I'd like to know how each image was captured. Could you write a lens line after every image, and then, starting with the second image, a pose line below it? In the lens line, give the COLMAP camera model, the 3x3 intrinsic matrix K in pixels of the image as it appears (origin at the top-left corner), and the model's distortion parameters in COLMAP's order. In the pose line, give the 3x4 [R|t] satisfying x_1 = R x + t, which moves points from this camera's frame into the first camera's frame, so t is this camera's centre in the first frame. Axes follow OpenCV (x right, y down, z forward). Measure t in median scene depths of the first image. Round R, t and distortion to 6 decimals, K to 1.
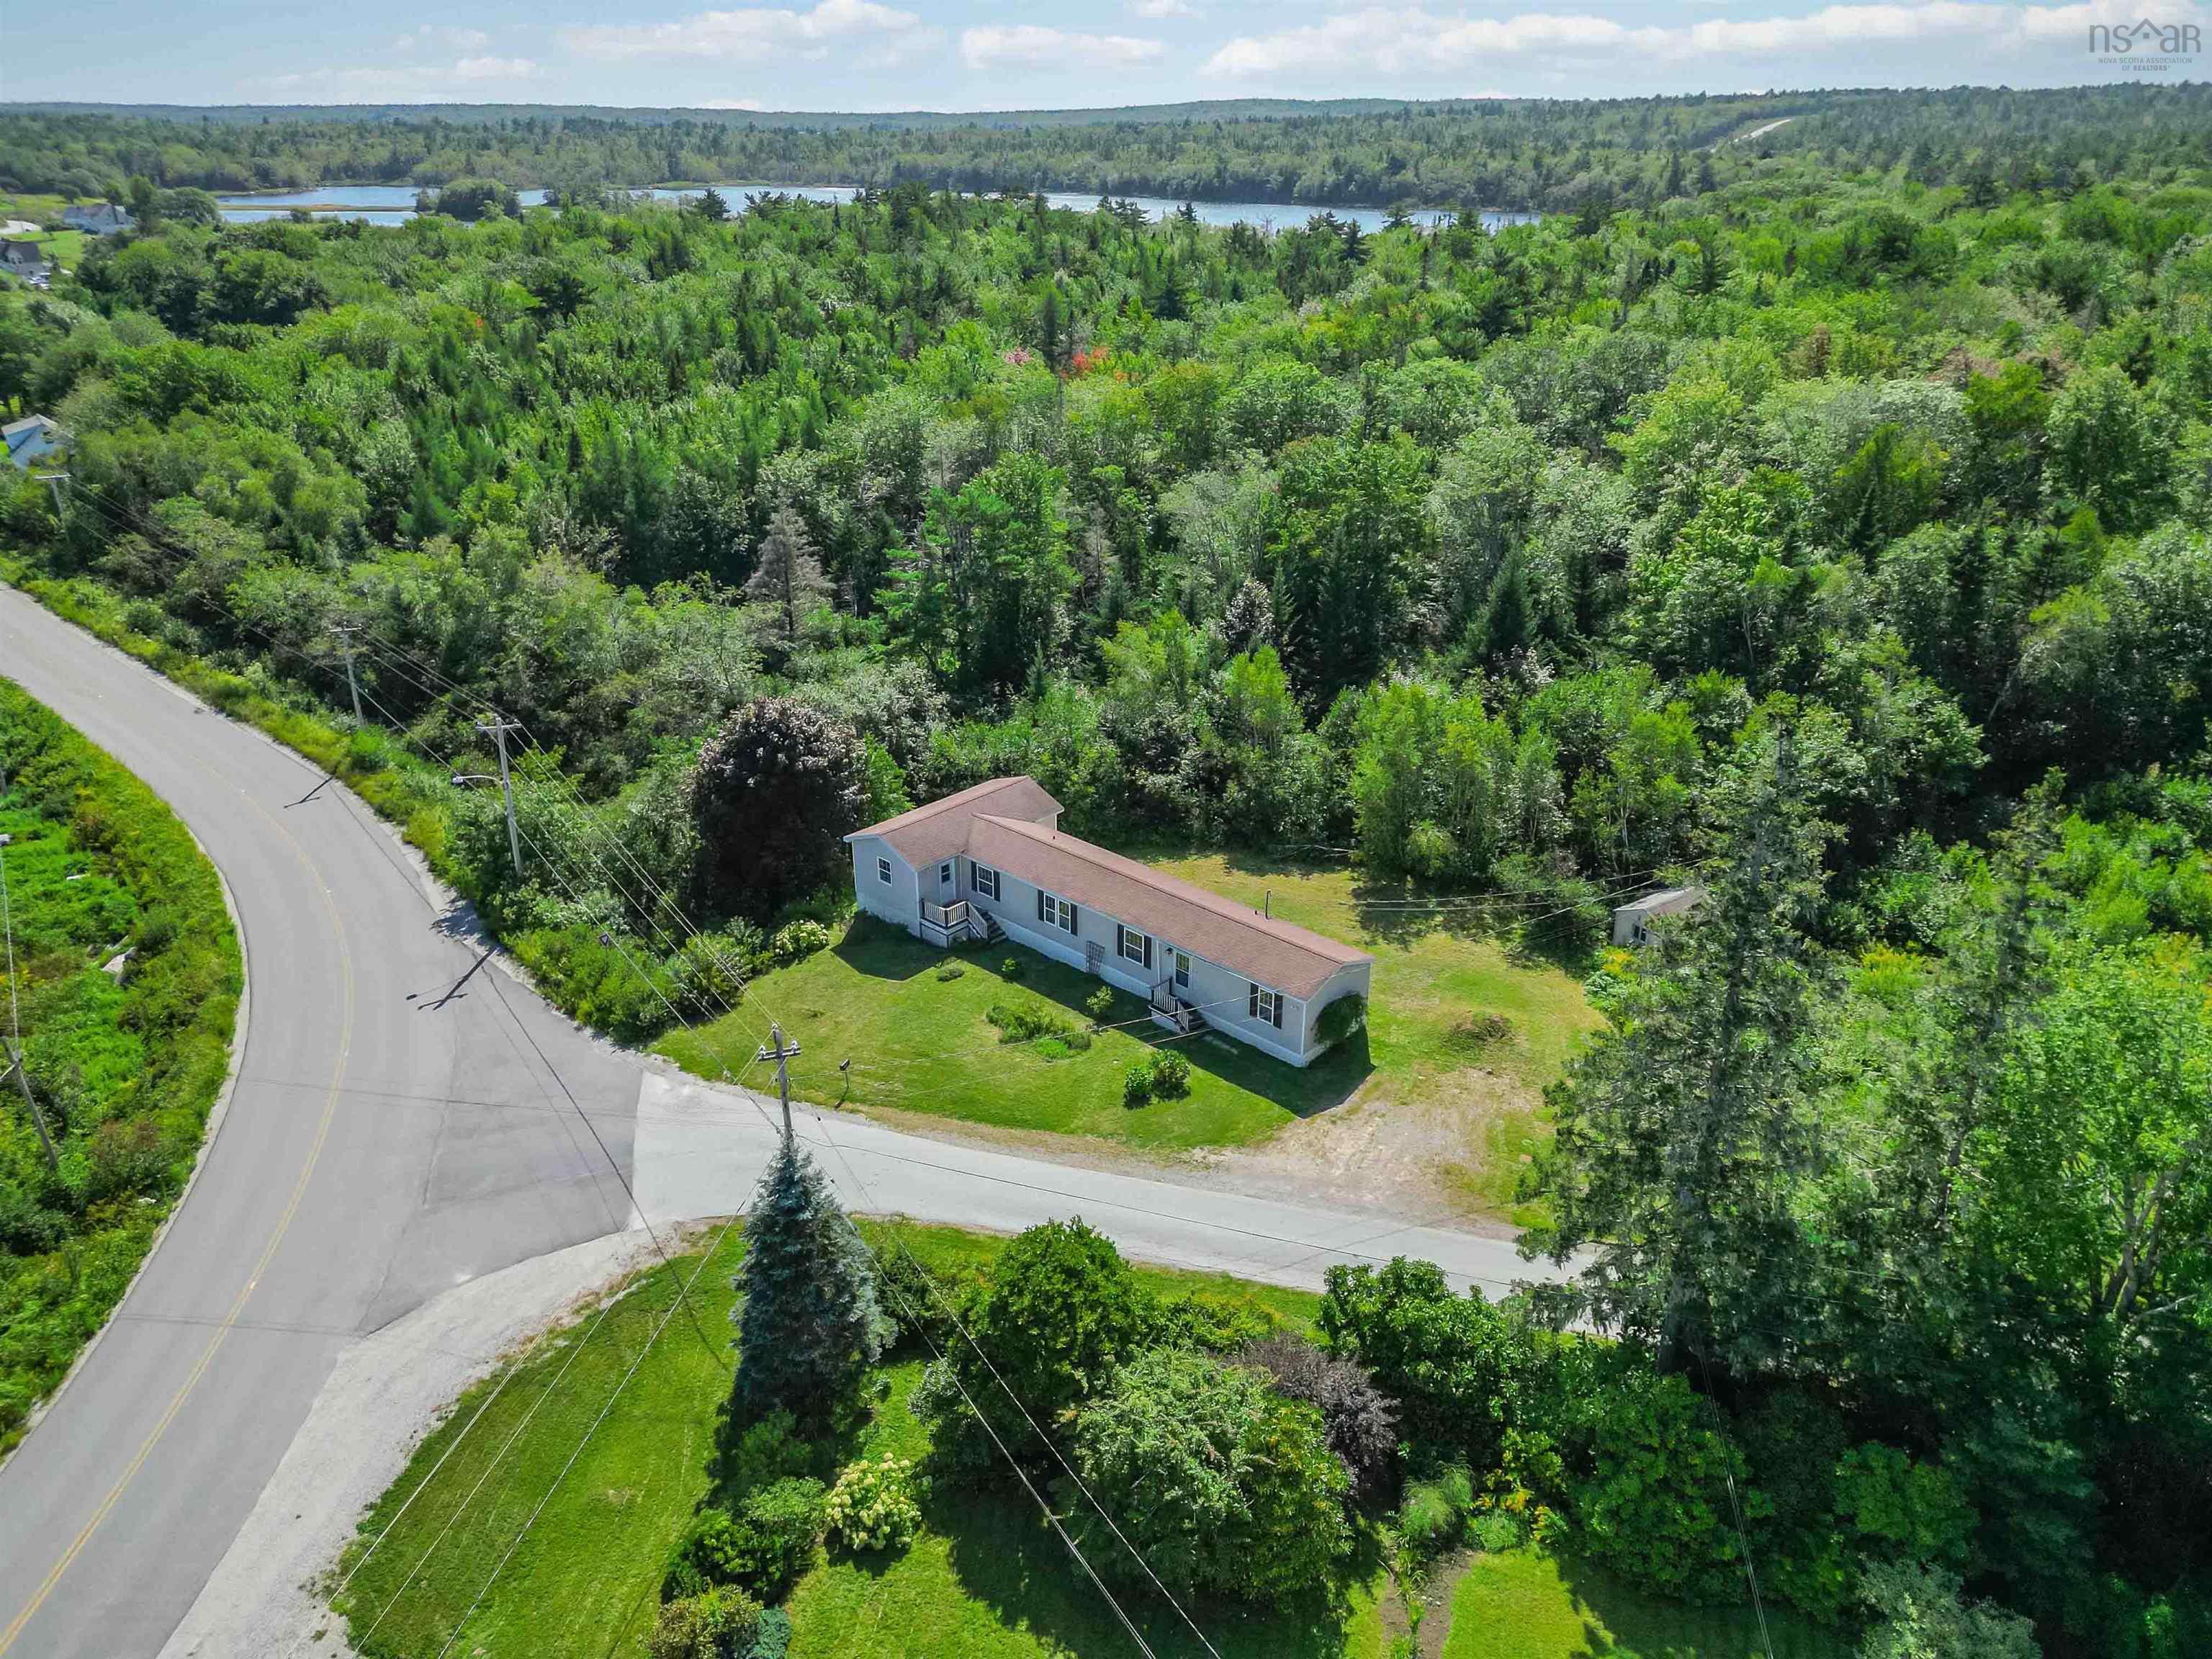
lens RADIAL K [[1563.6, 0, 1106.0], [0, 1563.6, 829.5], [0, 0, 1]] dist [0.075056, 0.000622]
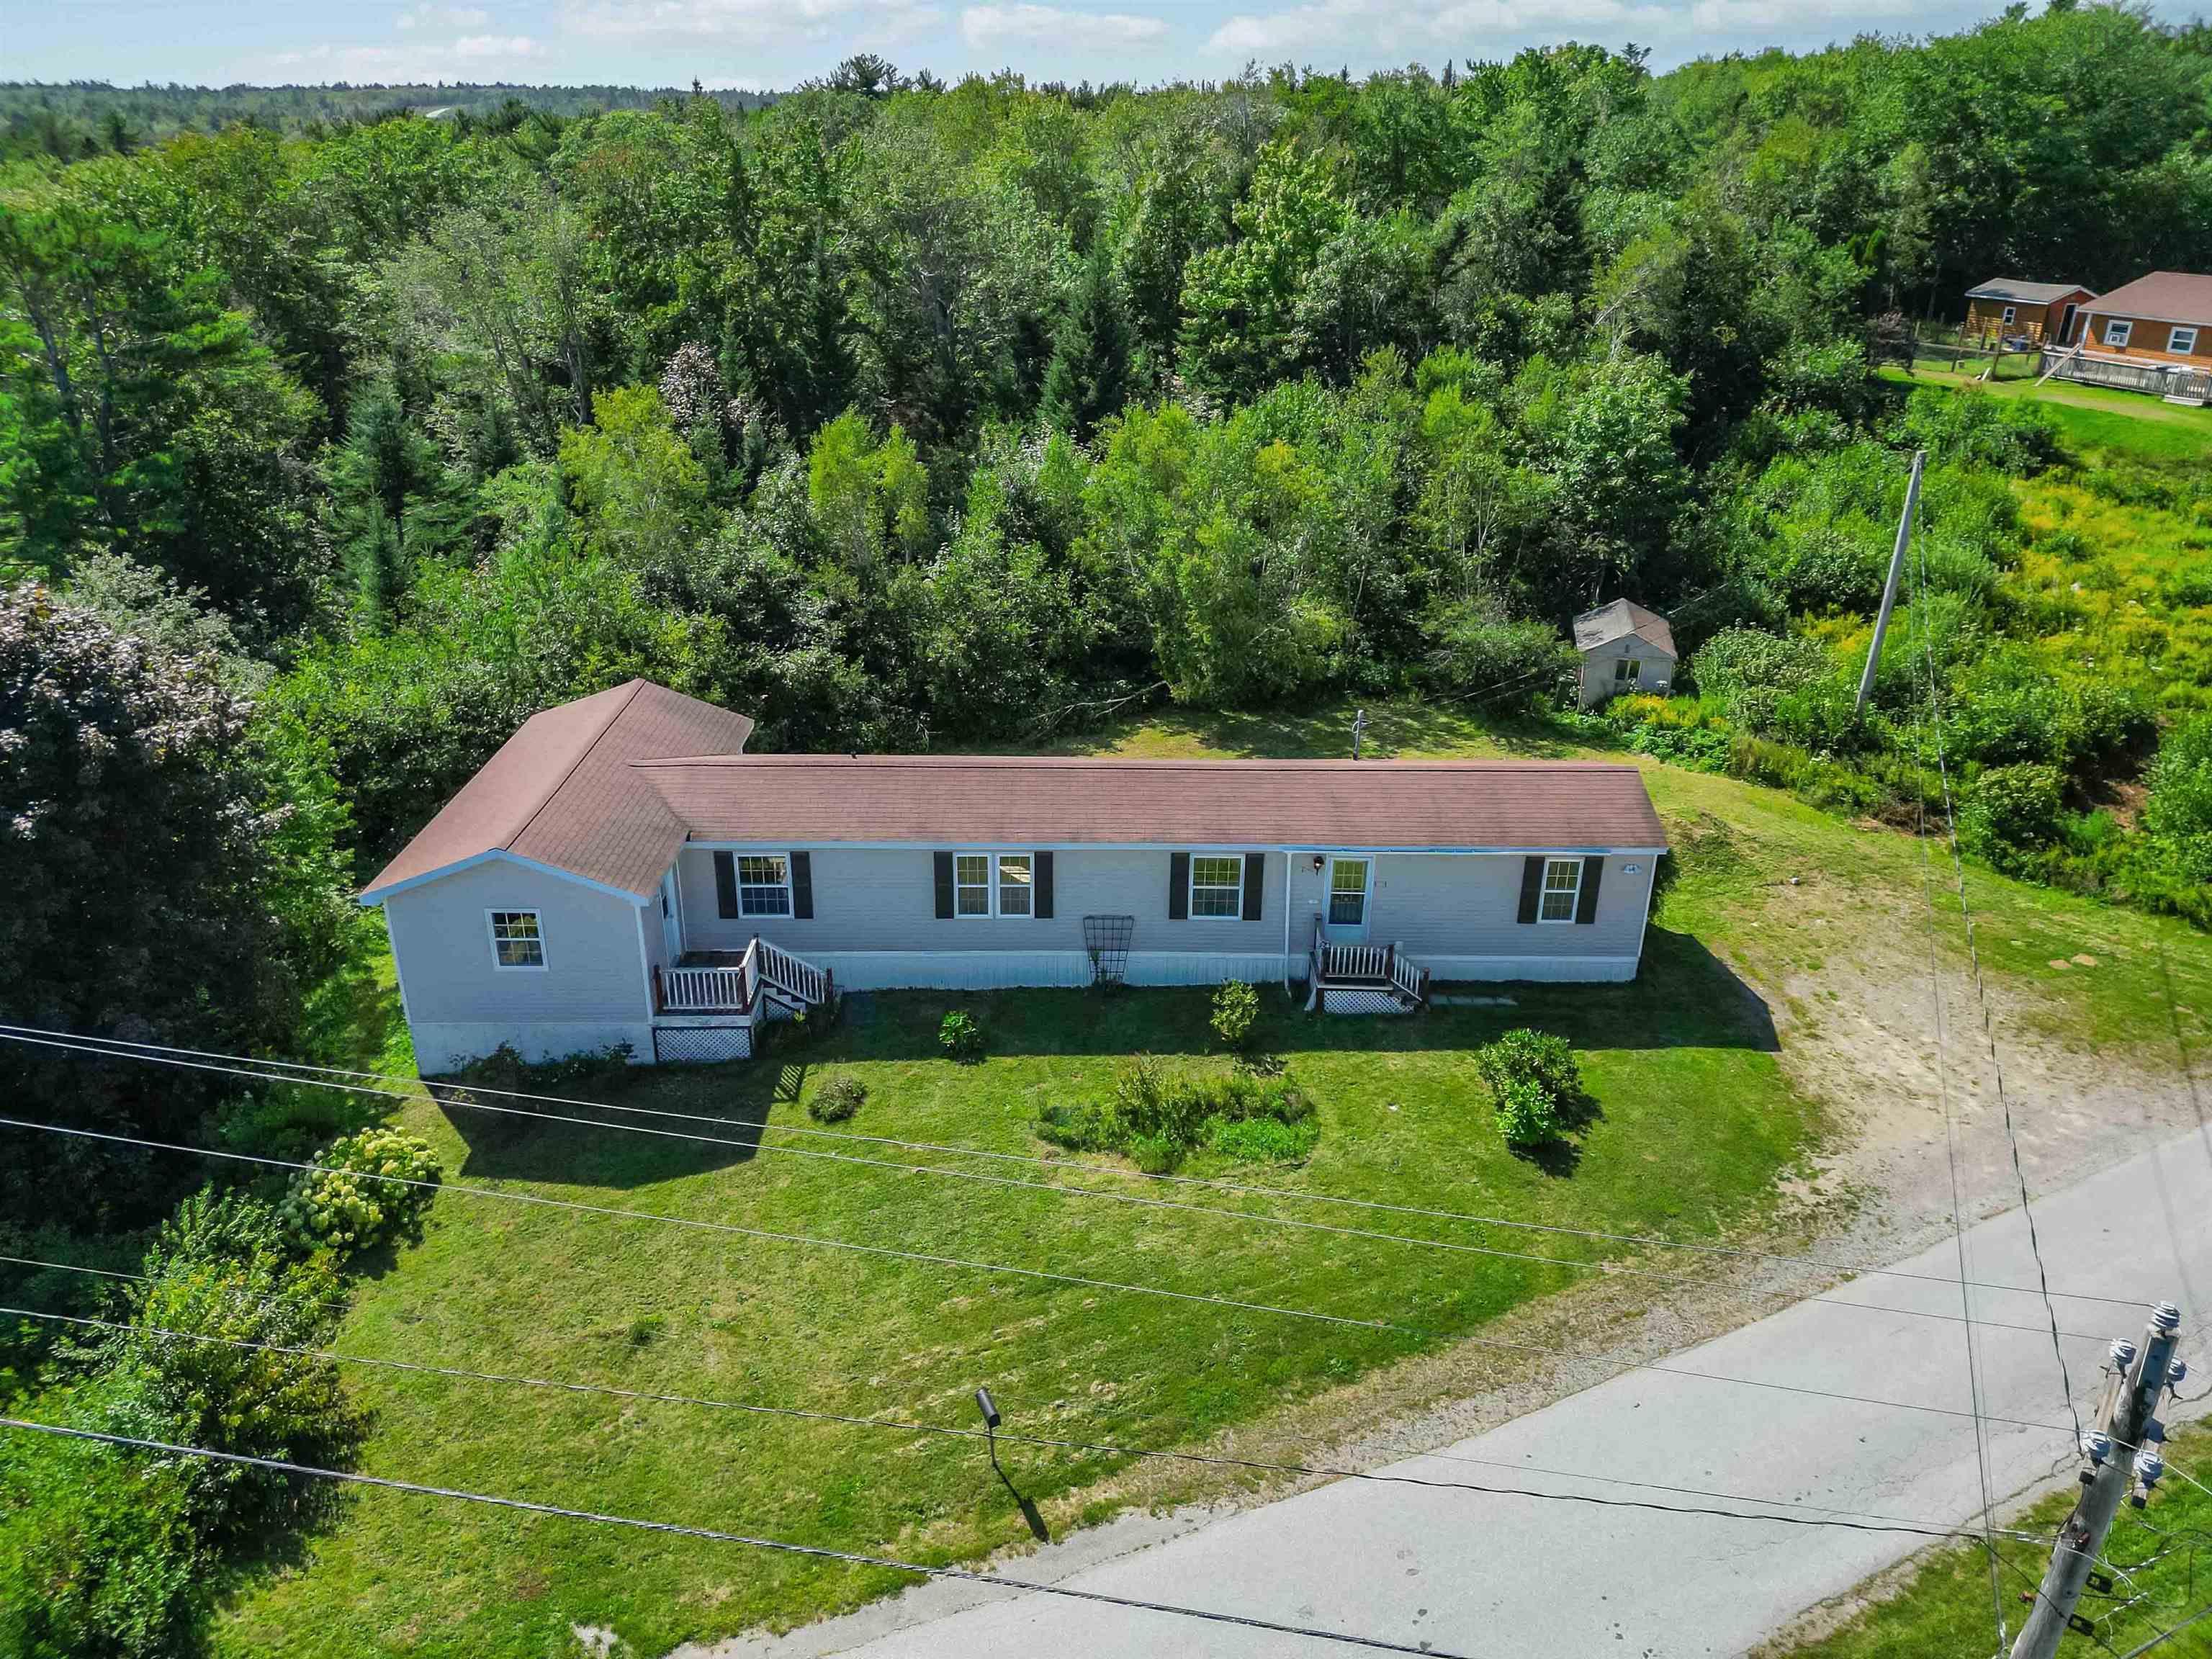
lens RADIAL K [[1526.4, 0, 1106.0], [0, 1526.4, 829.5], [0, 0, 1]] dist [0.046723, -0.028440]
pose [[0.722095, -0.272583, 0.635828, -0.299779], [0.274016, 0.956625, 0.098917, 0.001842], [-0.635212, 0.102800, 0.765466, 0.655935]]
